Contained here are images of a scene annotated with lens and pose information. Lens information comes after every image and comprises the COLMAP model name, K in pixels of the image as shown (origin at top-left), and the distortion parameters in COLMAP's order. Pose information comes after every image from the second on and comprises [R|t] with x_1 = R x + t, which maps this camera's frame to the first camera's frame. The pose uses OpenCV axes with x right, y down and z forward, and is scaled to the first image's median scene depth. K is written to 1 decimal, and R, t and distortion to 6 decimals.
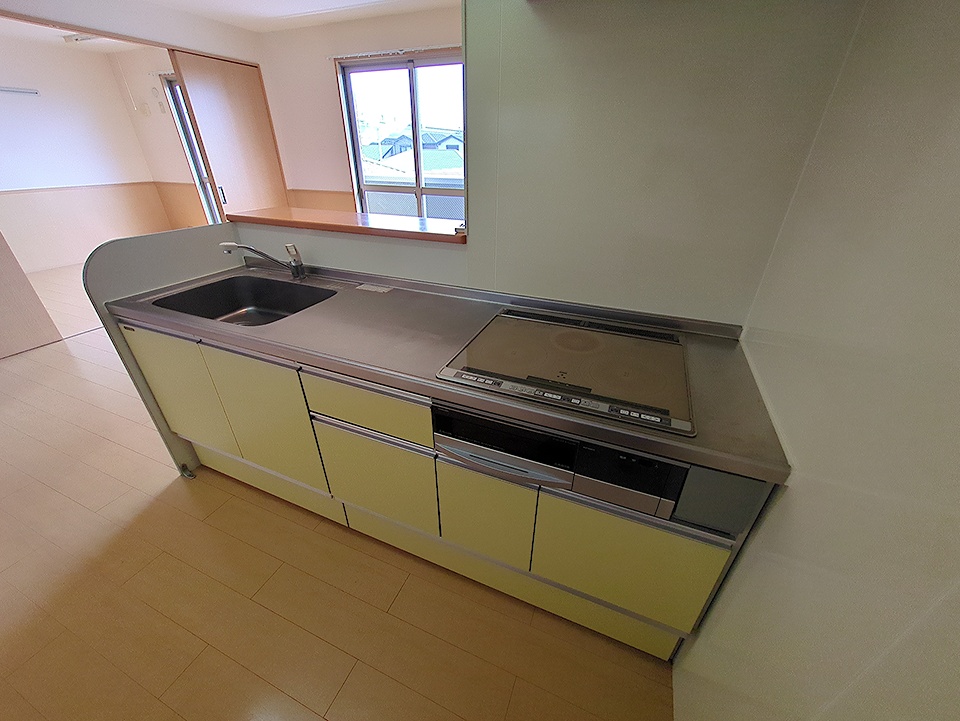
lens RADIAL K [[378.5, 0, 480.0], [0, 378.5, 360.5], [0, 0, 1]] dist [-0.000063, -0.000427]
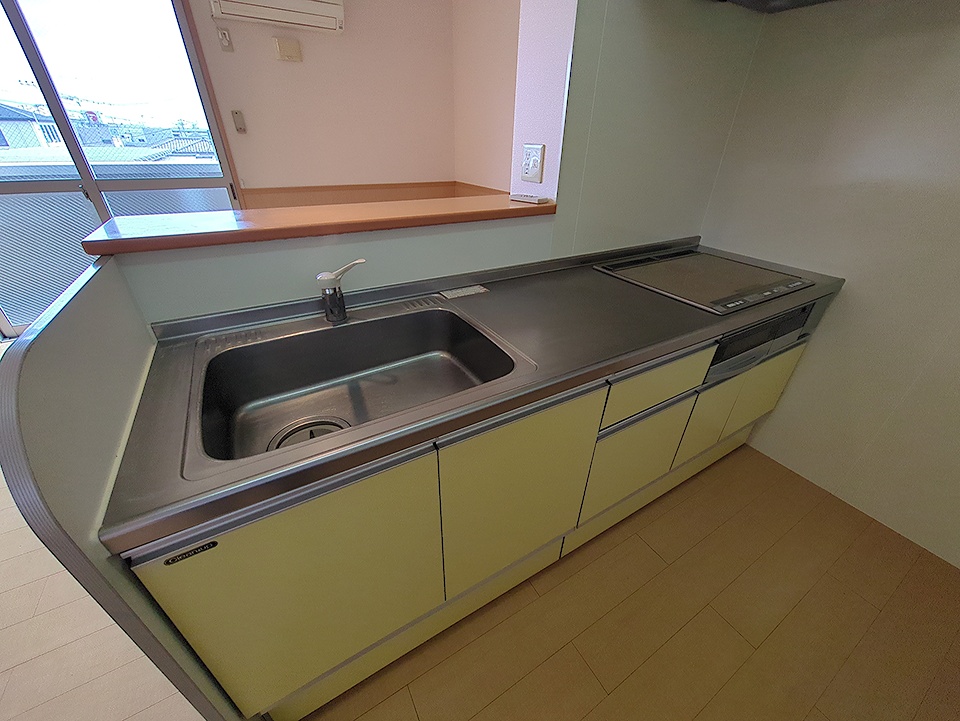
lens RADIAL K [[378.5, 0, 480.0], [0, 378.5, 360.5], [0, 0, 1]] dist [-0.000063, -0.000427]
pose [[0.592124, -0.401119, 0.698922, -0.875426], [0.377428, 0.904347, 0.199260, -0.208686], [-0.711996, 0.145806, 0.686879, 0.467056]]
